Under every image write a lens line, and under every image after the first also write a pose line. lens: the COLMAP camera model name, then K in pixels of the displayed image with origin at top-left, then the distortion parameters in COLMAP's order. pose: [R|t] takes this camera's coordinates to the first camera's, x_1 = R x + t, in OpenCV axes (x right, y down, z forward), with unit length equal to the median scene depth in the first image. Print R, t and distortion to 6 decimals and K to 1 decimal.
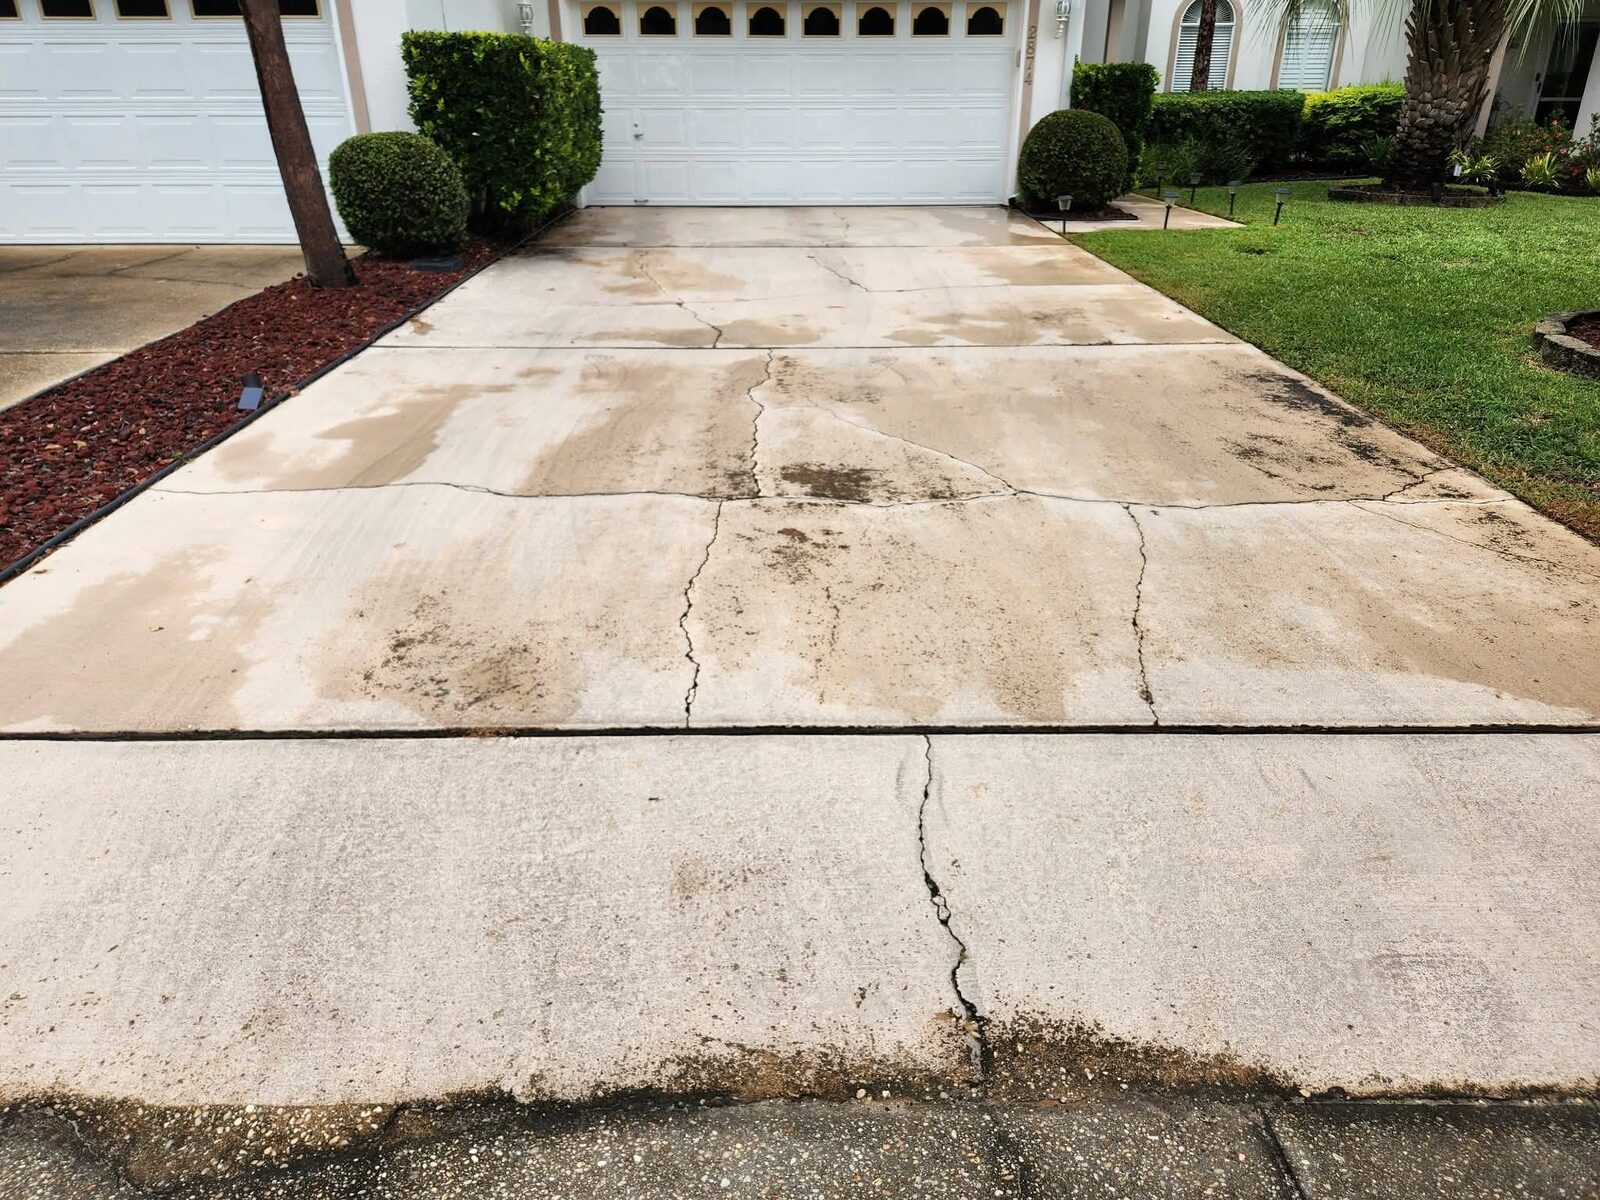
lens RADIAL K [[1099.6, 0, 800.0], [0, 1099.6, 600.0], [0, 0, 1]] dist [0.094418, -0.104727]
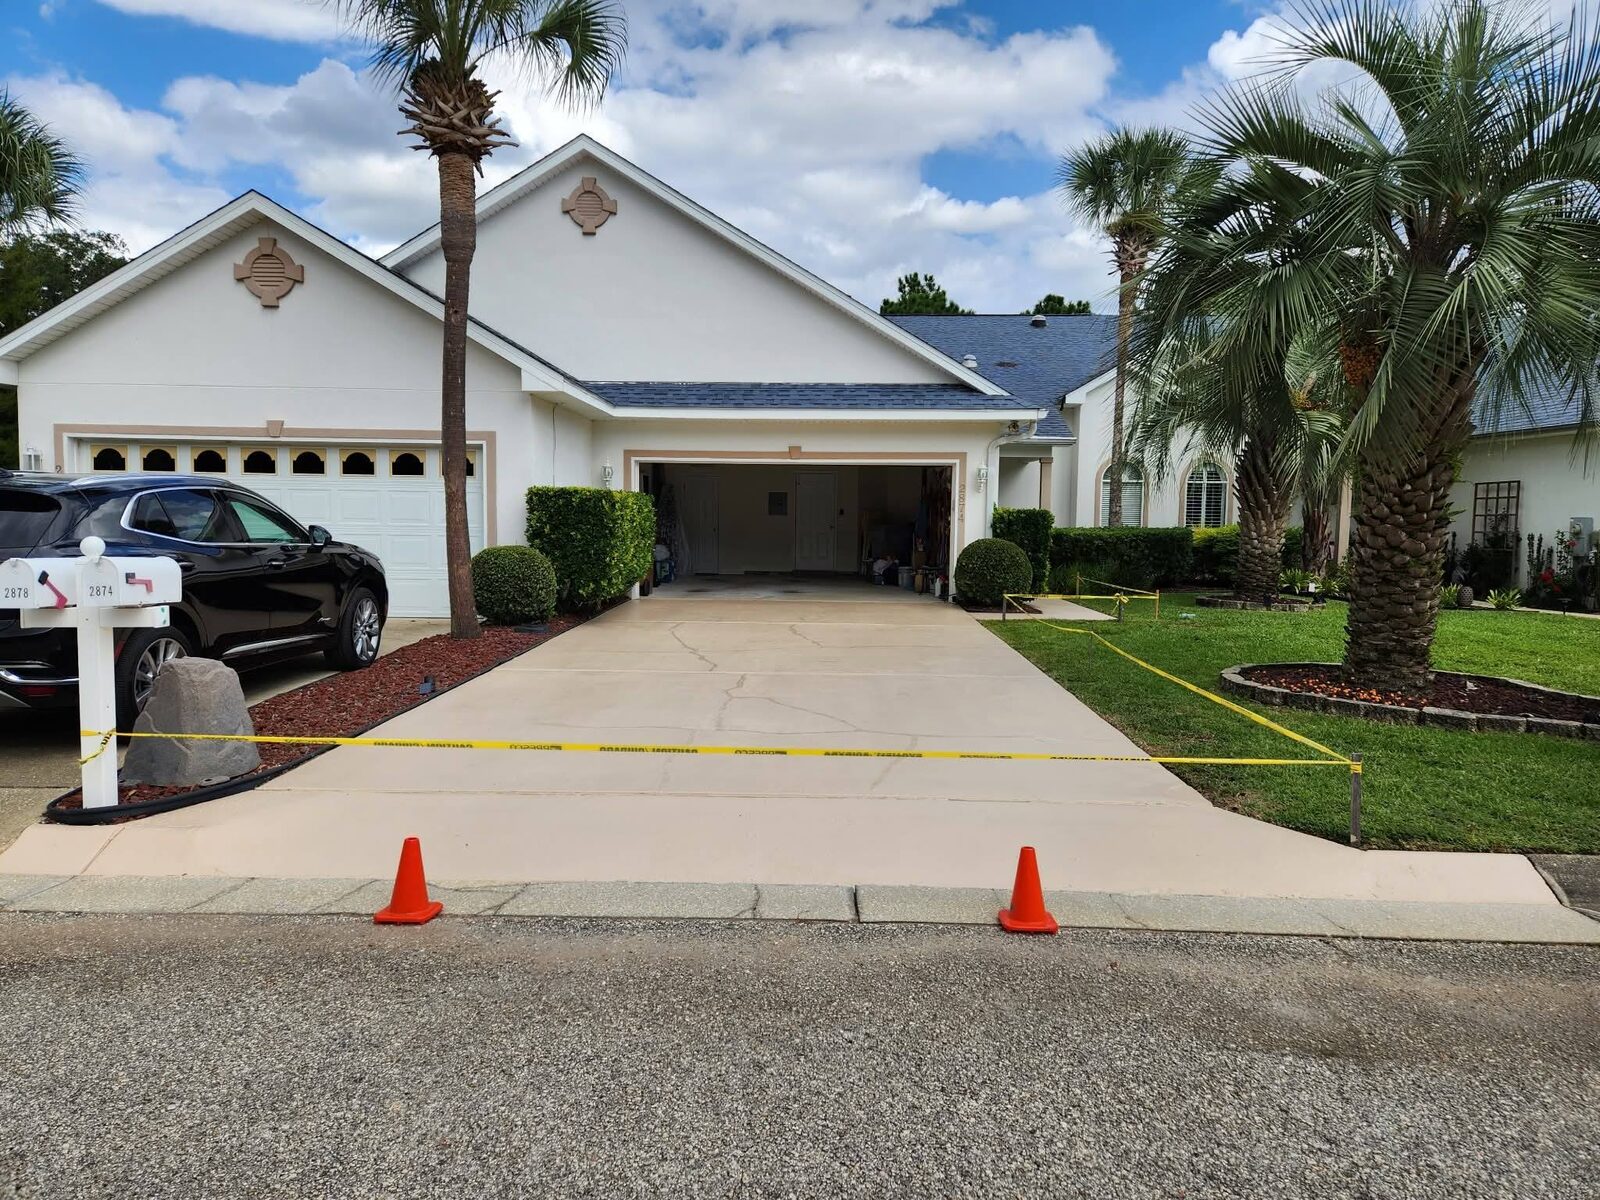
lens RADIAL K [[1099.6, 0, 800.0], [0, 1099.6, 600.0], [0, 0, 1]] dist [0.094418, -0.104727]
pose [[0.998995, 0.018089, -0.041000, 0.078484], [-0.031095, 0.938618, -0.343554, 0.140600], [0.032269, 0.344484, 0.938238, -0.336604]]
